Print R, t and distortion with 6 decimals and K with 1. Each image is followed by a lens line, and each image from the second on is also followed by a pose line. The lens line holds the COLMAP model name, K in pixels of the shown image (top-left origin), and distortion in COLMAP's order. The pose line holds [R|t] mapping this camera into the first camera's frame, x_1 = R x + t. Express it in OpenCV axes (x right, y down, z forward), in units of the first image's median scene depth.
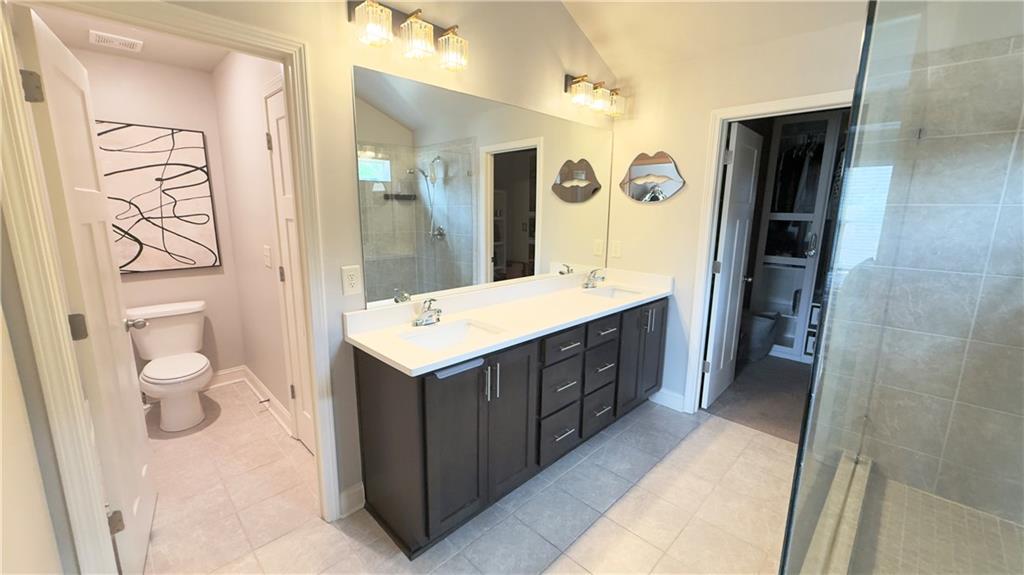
lens RADIAL K [[409.4, 0, 510.8], [0, 409.4, 285.9], [0, 0, 1]] dist [0.001646, -0.000236]
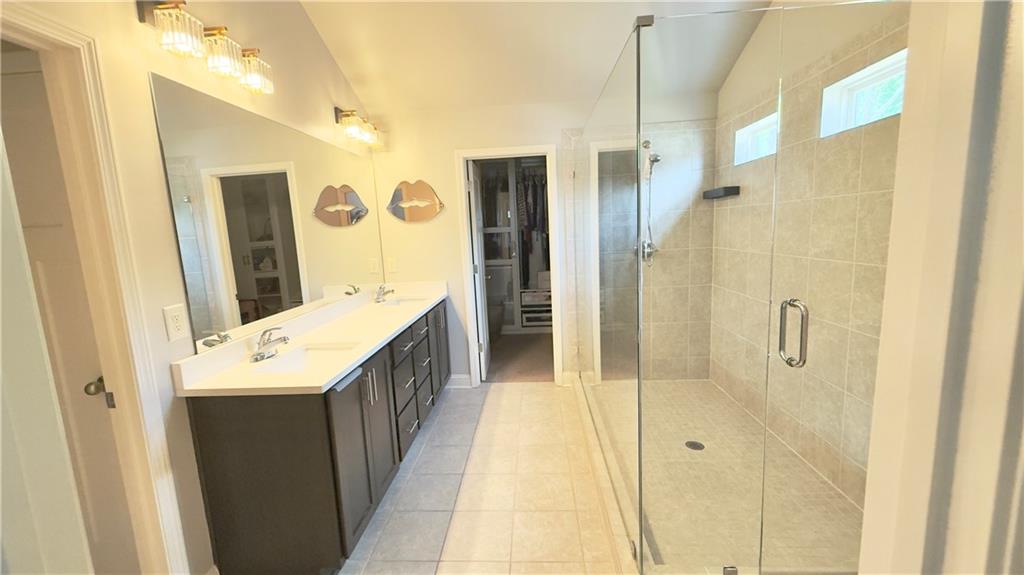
lens RADIAL K [[409.4, 0, 513.5], [0, 409.4, 285.6], [0, 0, 1]] dist [0.001646, -0.000236]
pose [[0.740846, -0.140591, 0.656797, -0.262270], [0.181832, 0.983315, 0.005383, 0.020653], [-0.646595, 0.115439, 0.754049, -0.051208]]
